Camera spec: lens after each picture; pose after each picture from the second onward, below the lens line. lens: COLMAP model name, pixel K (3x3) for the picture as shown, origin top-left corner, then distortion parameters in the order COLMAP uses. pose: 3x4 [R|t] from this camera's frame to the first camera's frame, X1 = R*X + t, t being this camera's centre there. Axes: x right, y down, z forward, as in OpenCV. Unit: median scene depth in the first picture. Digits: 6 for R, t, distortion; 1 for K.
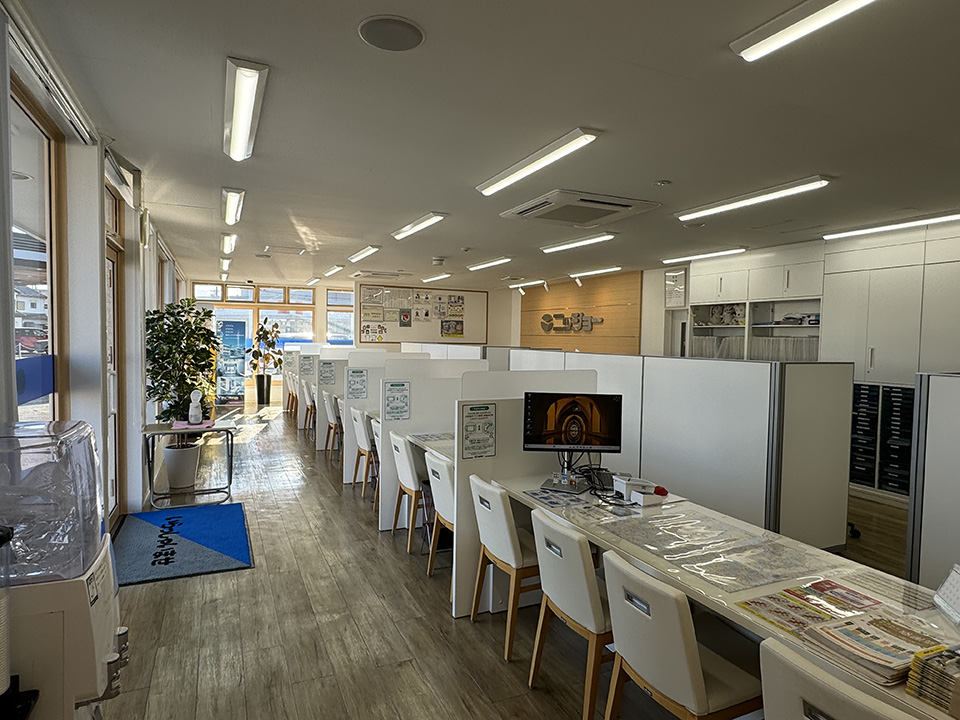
lens RADIAL K [[552.3, 0, 482.8], [0, 552.3, 375.7], [0, 0, 1]] dist [0.002554, 0.000310]
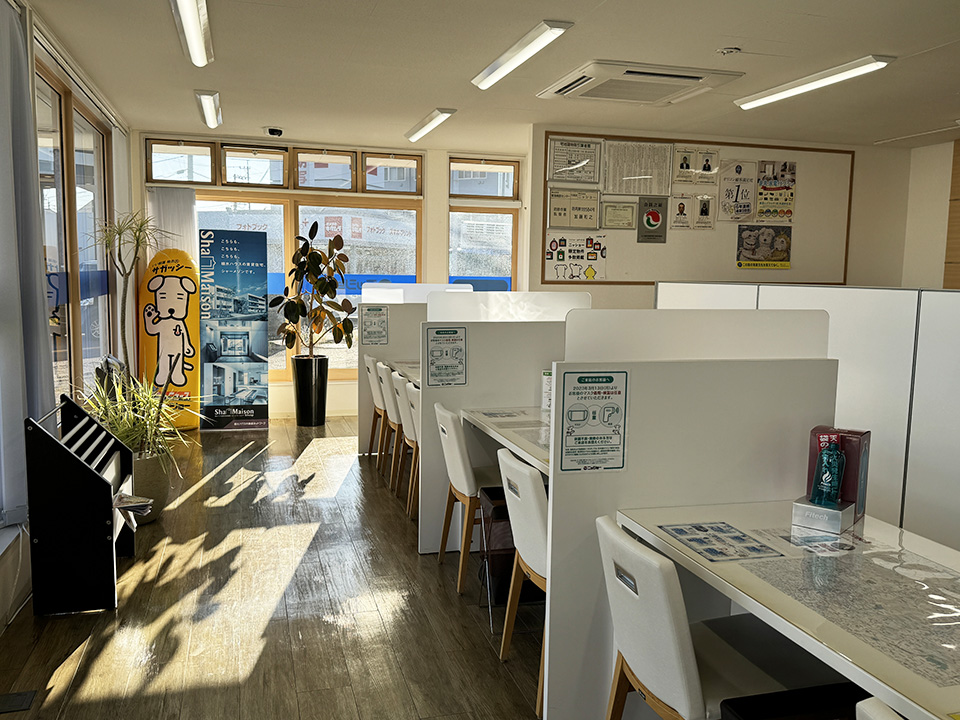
lens RADIAL K [[892.9, 0, 480.0], [0, 892.9, 360.0], [0, 0, 1]] dist [0.110582, -0.004786]
pose [[0.991559, 0.010430, -0.129236, -0.176773], [-0.007122, 0.999636, 0.026032, -0.019025], [0.129460, -0.024892, 0.991272, 0.331028]]
